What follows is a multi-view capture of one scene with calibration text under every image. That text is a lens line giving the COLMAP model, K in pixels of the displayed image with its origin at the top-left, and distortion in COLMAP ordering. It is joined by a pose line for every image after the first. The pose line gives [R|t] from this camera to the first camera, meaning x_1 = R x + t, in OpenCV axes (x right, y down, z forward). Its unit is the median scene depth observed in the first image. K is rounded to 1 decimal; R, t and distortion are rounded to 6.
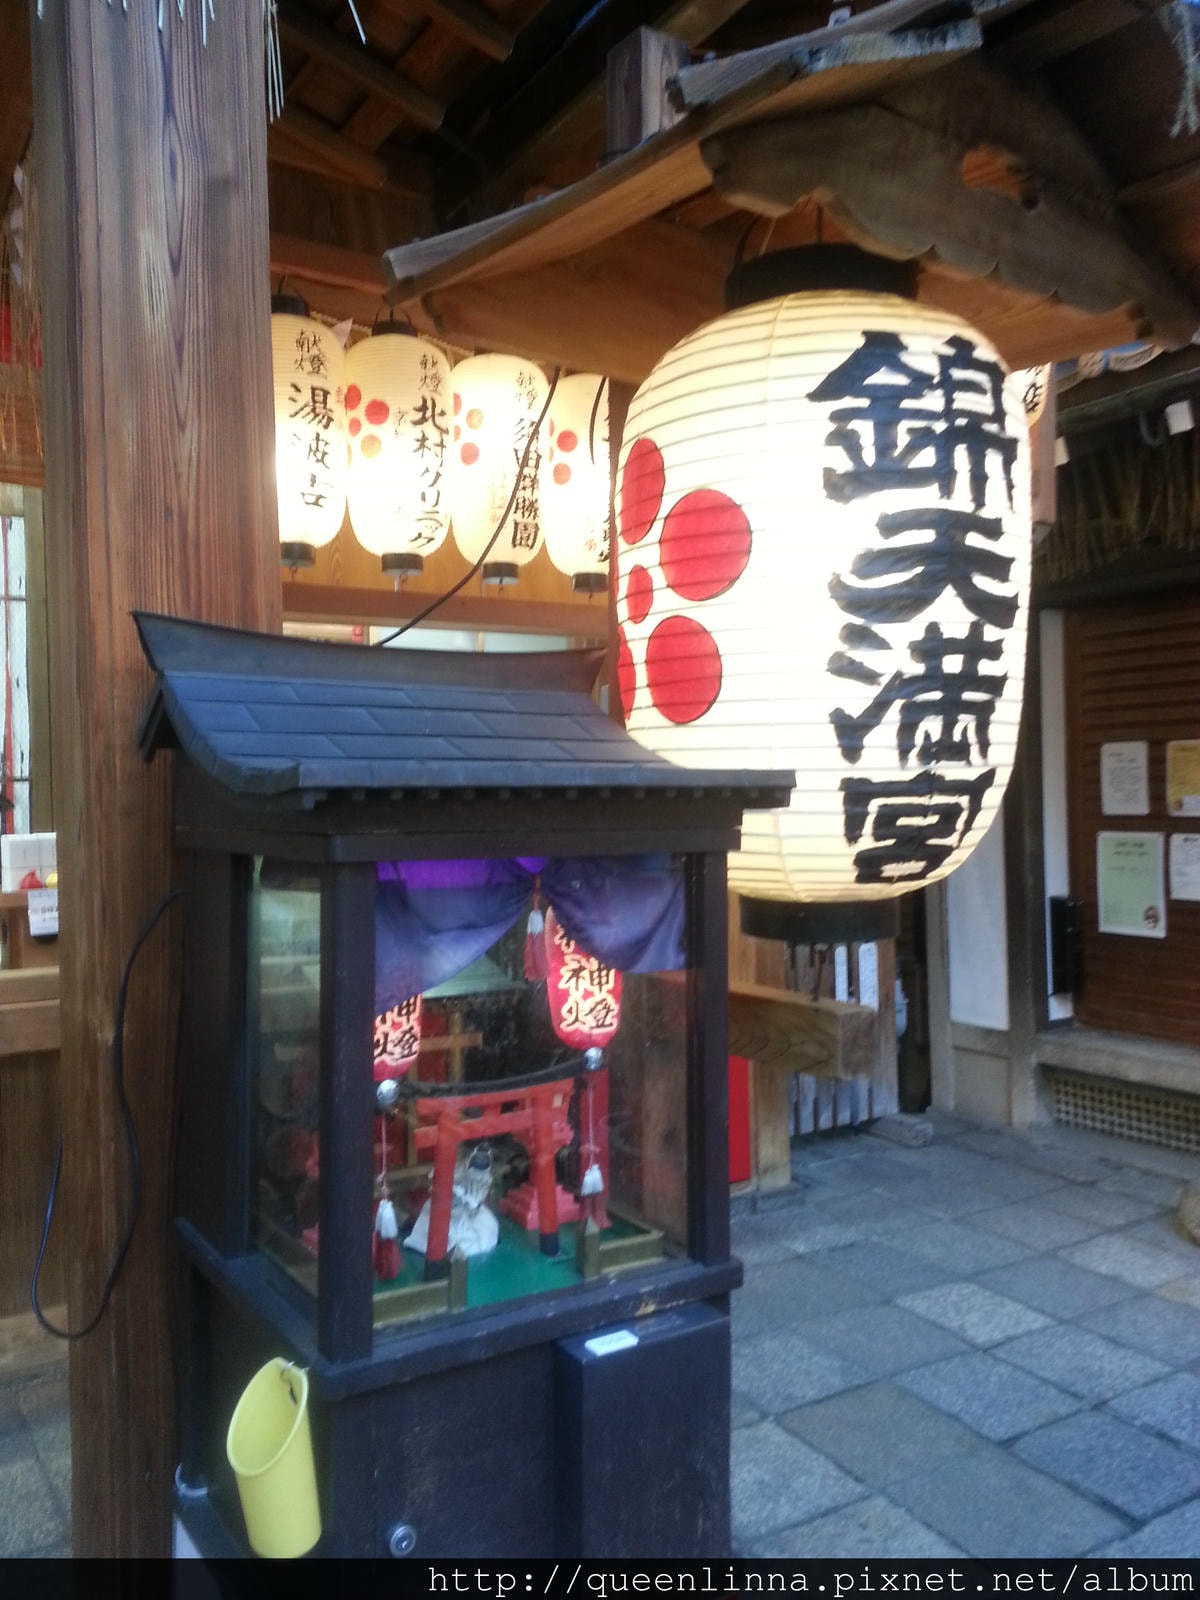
lens RADIAL K [[1282.1, 0, 601.0], [0, 1282.1, 770.3], [0, 0, 1]] dist [0.006579, 0.002290]
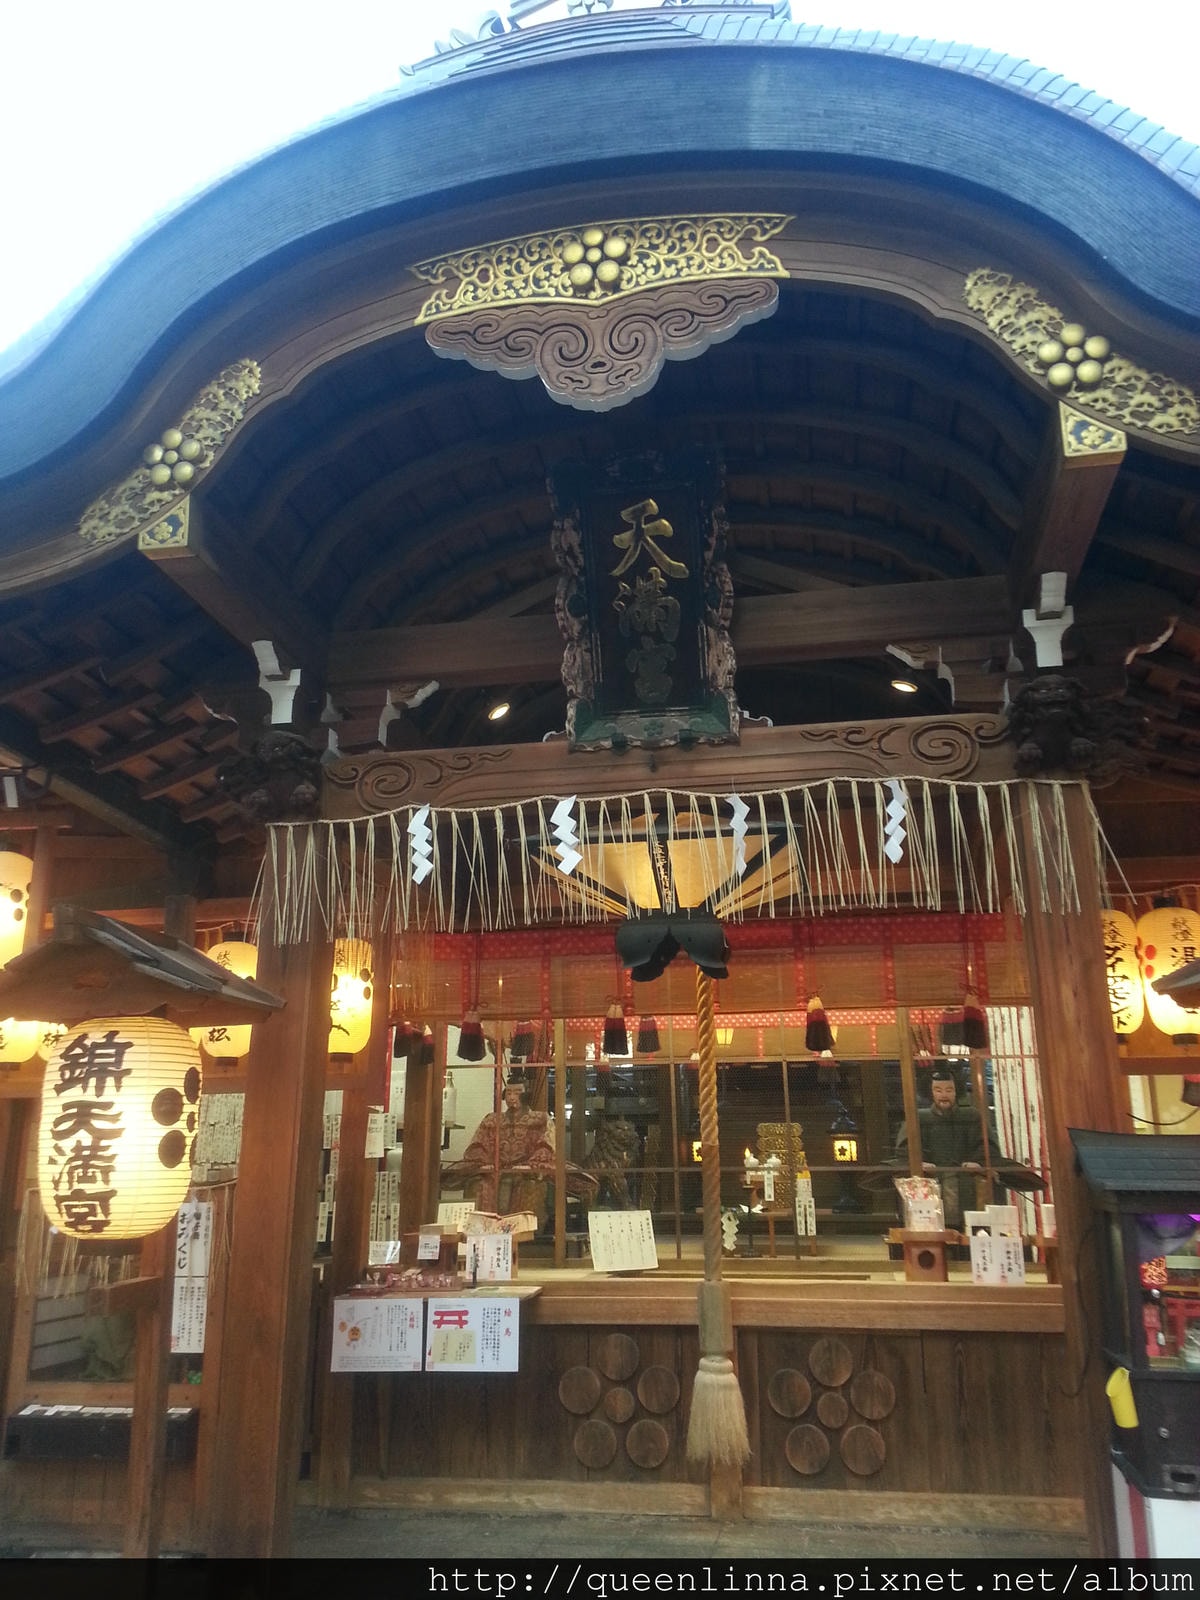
lens RADIAL K [[1282.1, 0, 601.0], [0, 1282.1, 770.3], [0, 0, 1]] dist [0.006579, 0.002290]
pose [[0.725349, -0.178546, -0.664823, 0.934357], [-0.015225, 0.961381, -0.274801, -0.072985], [0.688213, 0.209449, 0.694618, -1.902617]]
